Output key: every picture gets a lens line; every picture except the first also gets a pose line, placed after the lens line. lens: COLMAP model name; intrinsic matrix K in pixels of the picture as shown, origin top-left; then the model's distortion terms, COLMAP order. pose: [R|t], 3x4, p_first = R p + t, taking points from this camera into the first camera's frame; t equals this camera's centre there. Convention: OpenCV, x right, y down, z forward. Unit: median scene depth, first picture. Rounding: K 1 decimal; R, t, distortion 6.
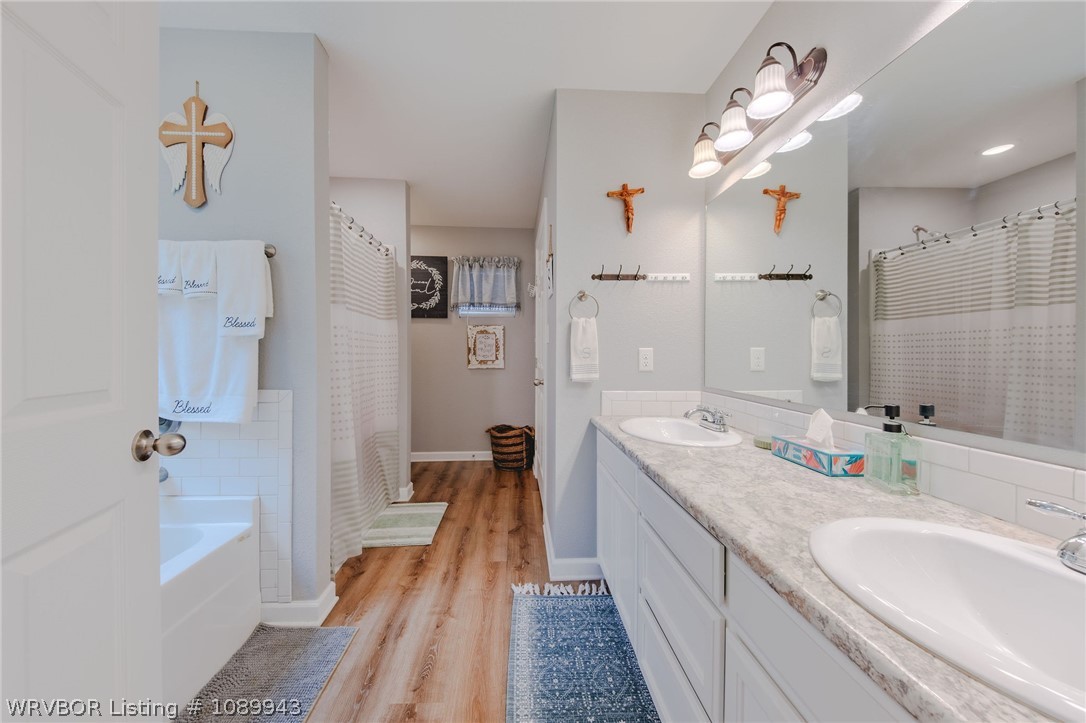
lens RADIAL K [[386.2, 0, 537.1], [0, 386.2, 360.2], [0, 0, 1]] dist [0.049220, -0.023220]
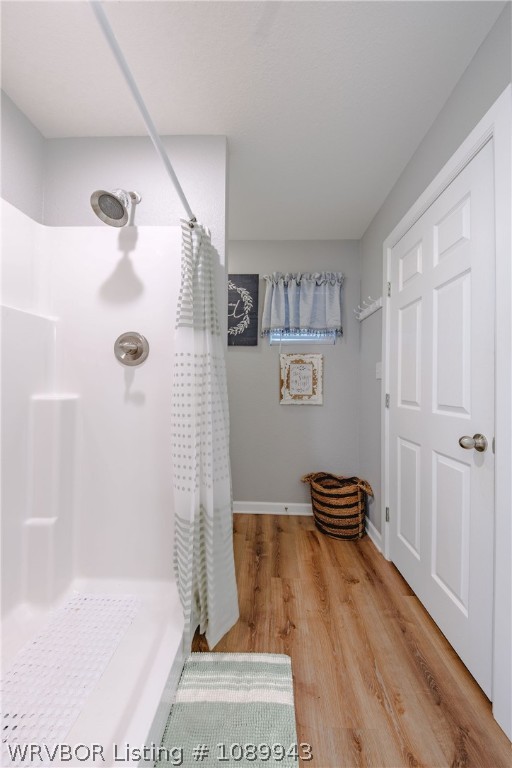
lens RADIAL K [[265.9, 0, 255.3], [0, 265.9, 382.7], [0, 0, 1]] dist [0.045141, -0.021088]
pose [[0.995918, 0.009803, -0.089730, -0.183151], [-0.011898, 0.999668, -0.022841, -0.012233], [0.089477, 0.023815, 0.995704, 0.411395]]
